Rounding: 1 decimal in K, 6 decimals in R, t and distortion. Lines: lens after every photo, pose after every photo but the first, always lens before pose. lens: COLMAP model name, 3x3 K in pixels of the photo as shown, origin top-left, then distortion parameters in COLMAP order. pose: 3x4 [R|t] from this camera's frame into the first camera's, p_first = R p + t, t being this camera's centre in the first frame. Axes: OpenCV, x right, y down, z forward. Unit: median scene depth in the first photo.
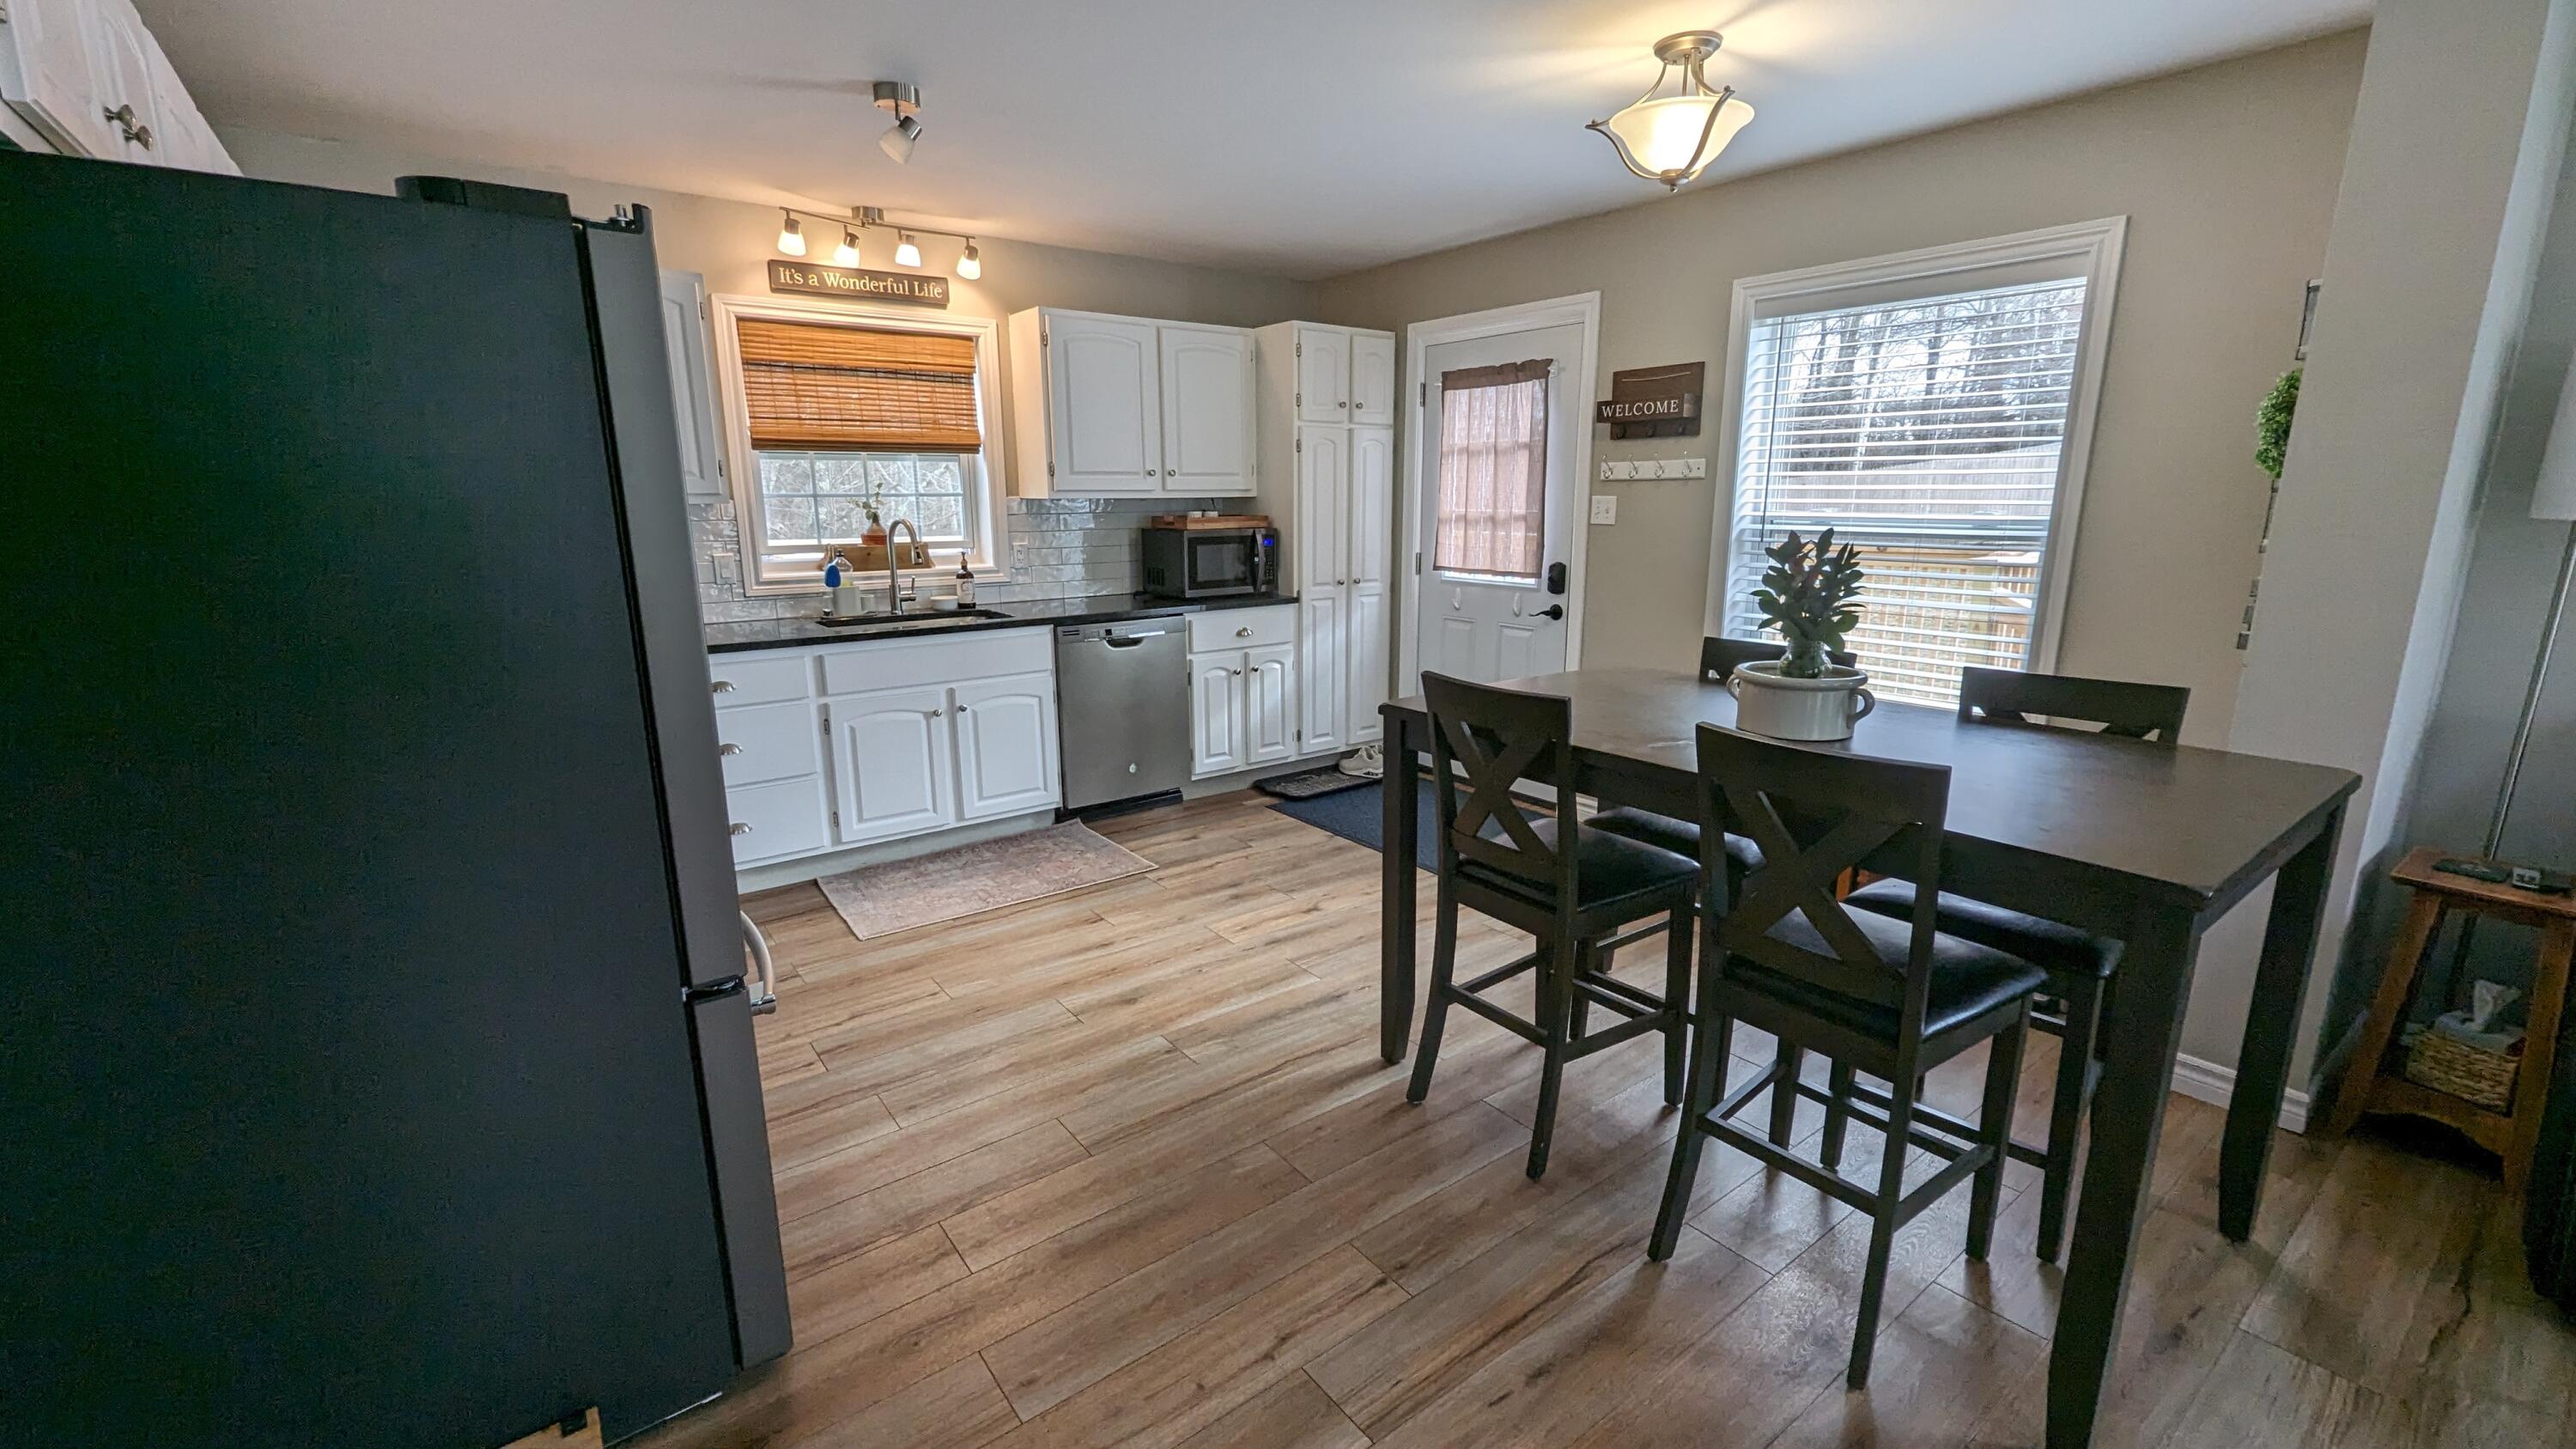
lens RADIAL K [[1065.0, 0, 1287.7], [0, 1065.0, 731.8], [0, 0, 1]] dist [0.003388, -0.000602]
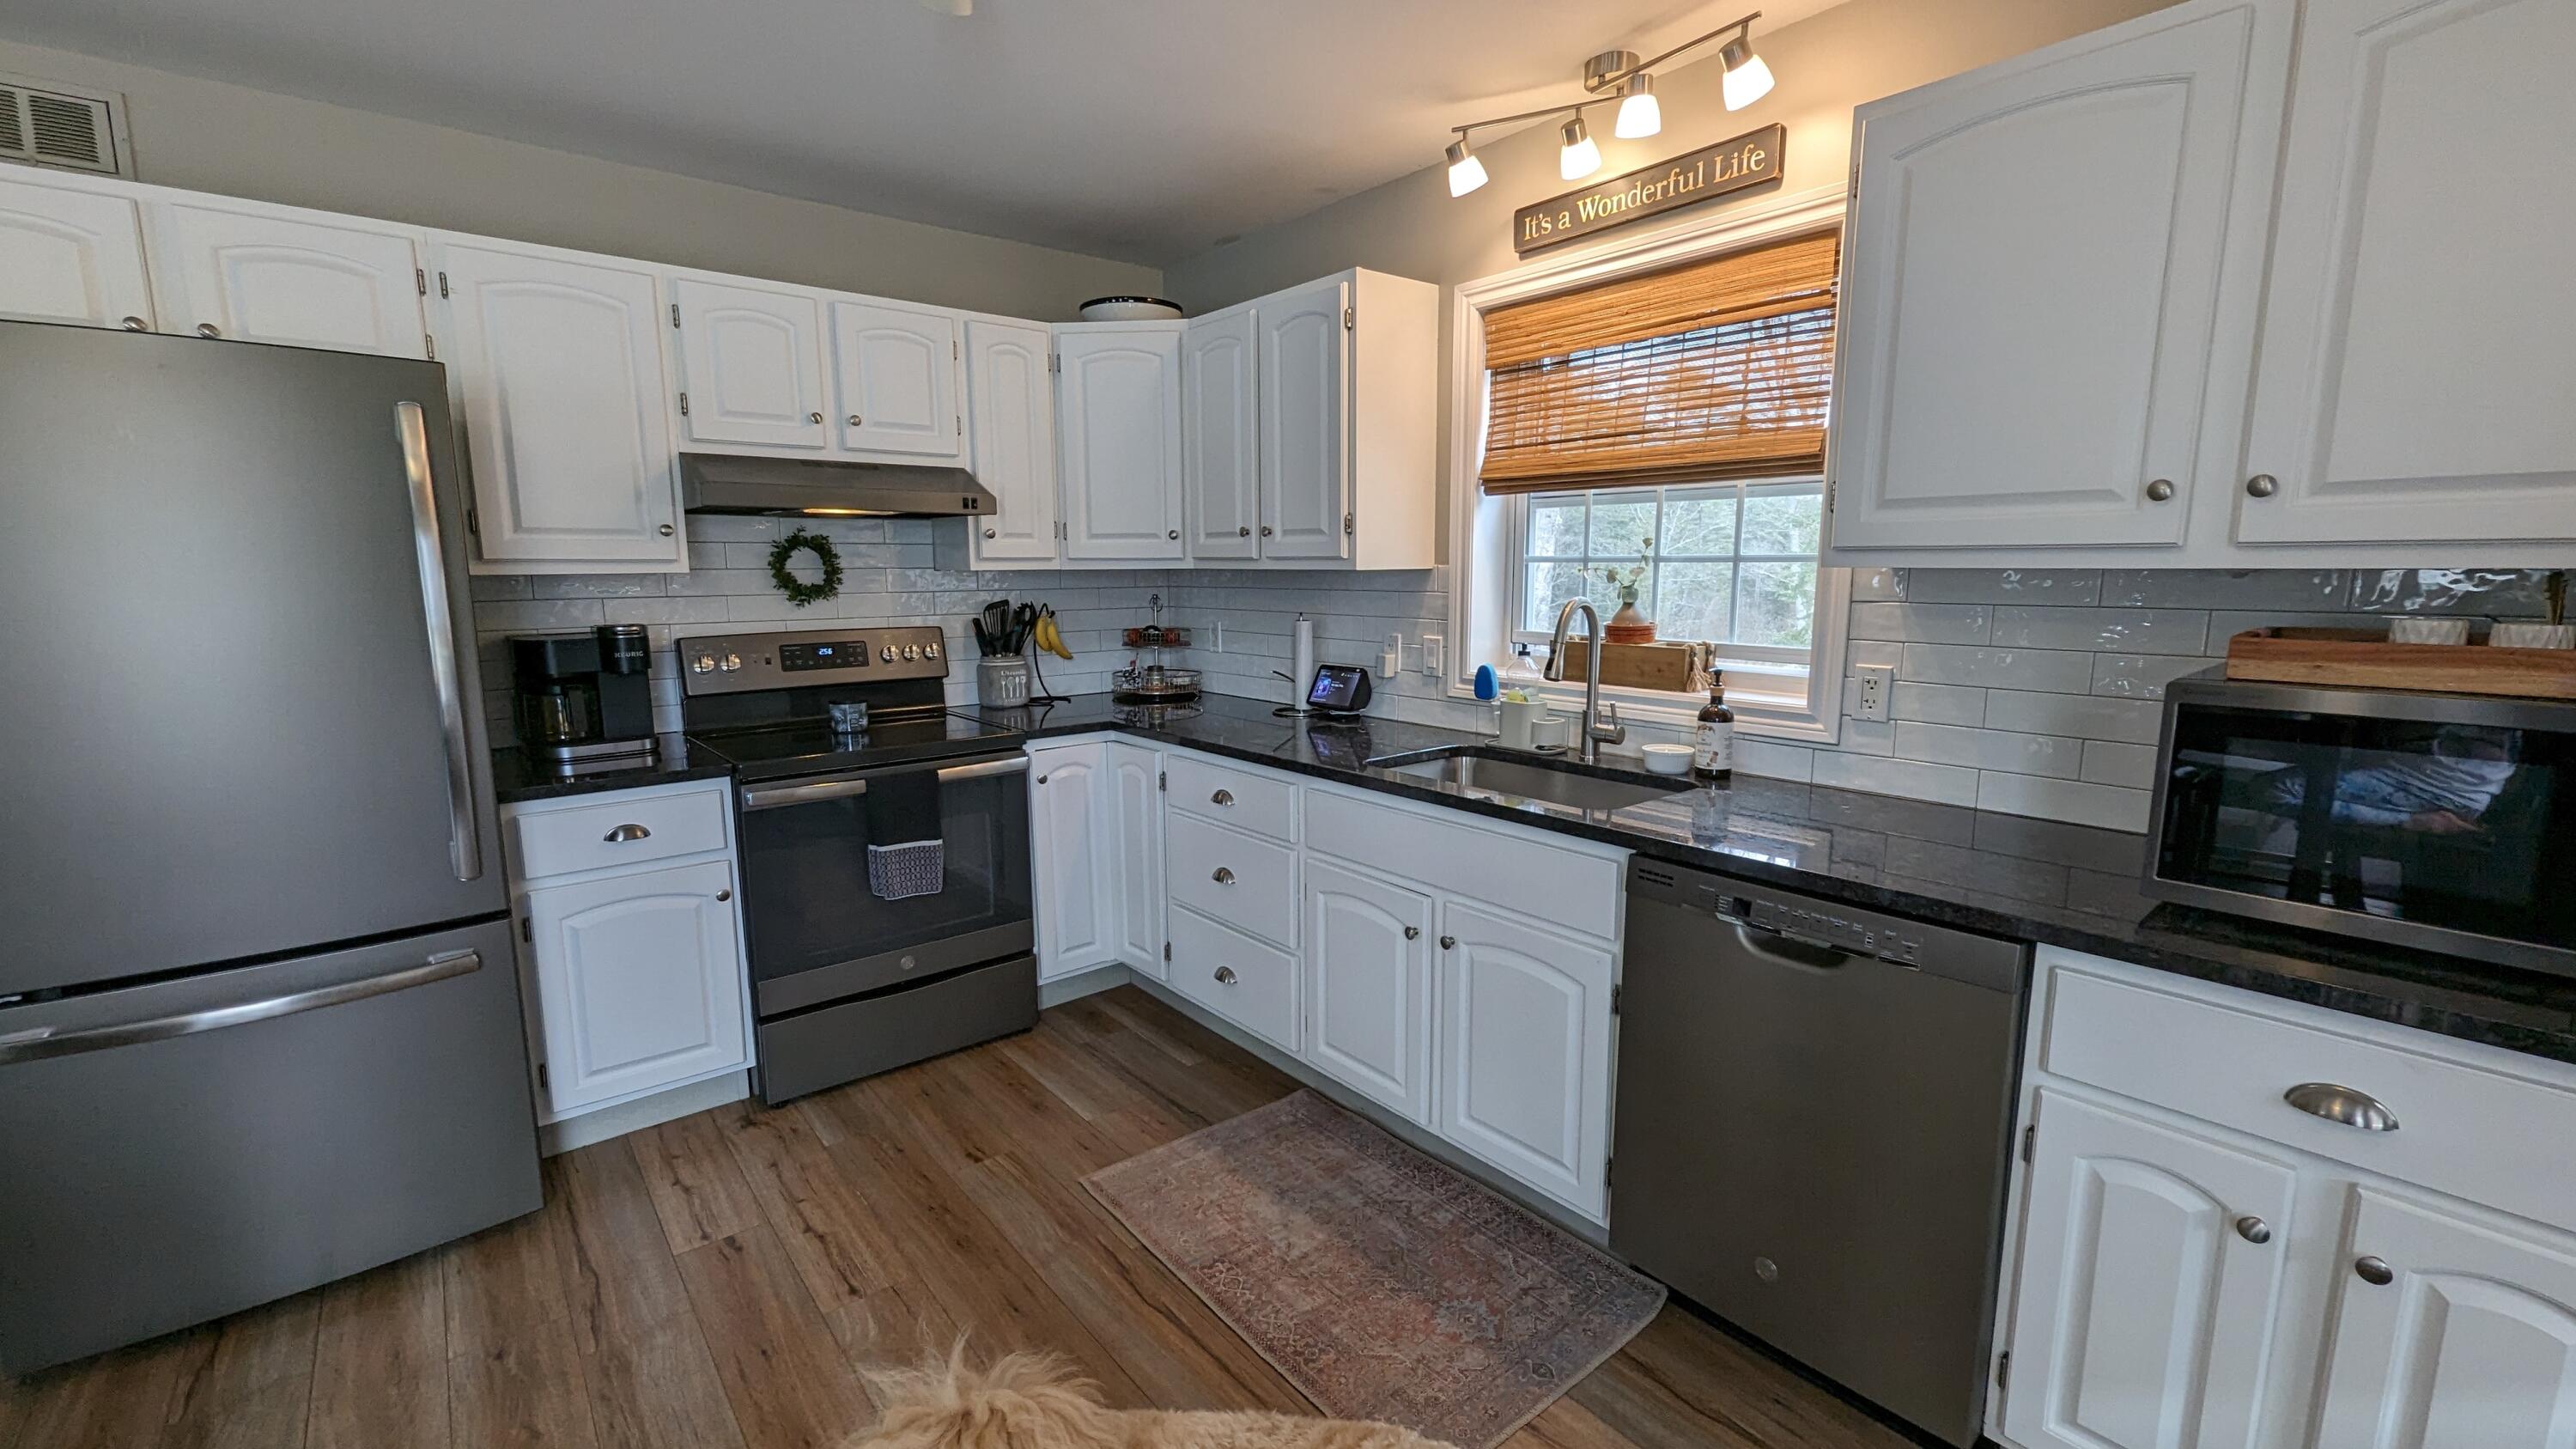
lens RADIAL K [[1065.0, 0, 1290.7], [0, 1065.0, 721.7], [0, 0, 1]] dist [0.003388, -0.000602]
pose [[0.041526, 0.155369, -0.986983, 0.202637], [-0.216854, 0.965689, 0.142893, -0.181526], [0.975320, 0.208097, 0.073794, 0.807733]]
